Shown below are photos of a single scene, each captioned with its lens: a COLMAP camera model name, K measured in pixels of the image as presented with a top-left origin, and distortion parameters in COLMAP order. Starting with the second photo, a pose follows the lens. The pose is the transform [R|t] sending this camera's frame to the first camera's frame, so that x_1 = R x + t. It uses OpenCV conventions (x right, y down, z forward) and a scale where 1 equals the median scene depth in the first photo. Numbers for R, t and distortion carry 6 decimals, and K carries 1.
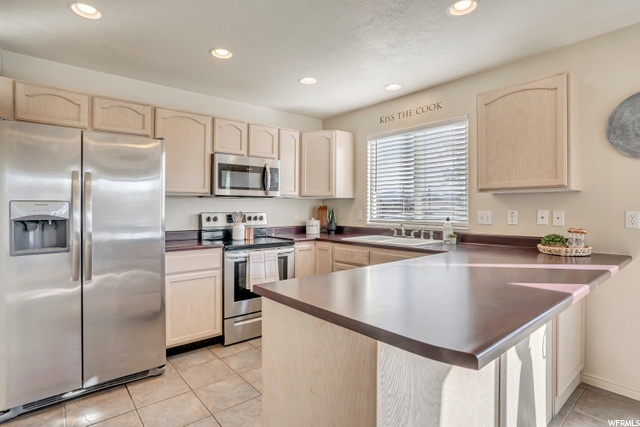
lens RADIAL K [[335.8, 0, 319.4], [0, 335.8, 209.4], [0, 0, 1]] dist [-0.002989, -0.000137]
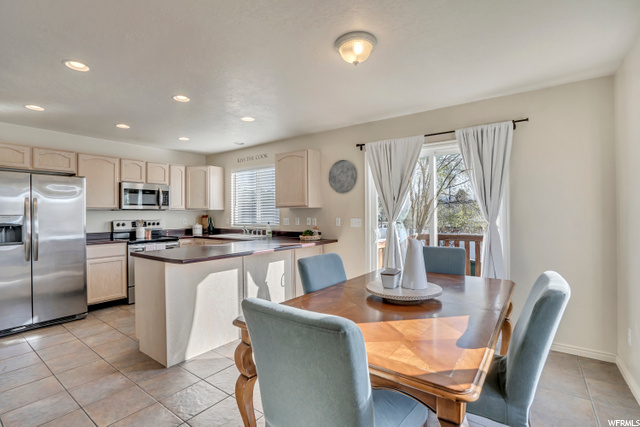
lens RADIAL K [[323.0, 0, 319.6], [0, 323.0, 217.4], [0, 0, 1]] dist [0.002246, 0.001269]
pose [[0.981854, -0.008615, 0.189443, 0.286732], [0.007067, 0.999936, 0.008848, -0.010996], [-0.189507, -0.007349, 0.981852, -0.607252]]
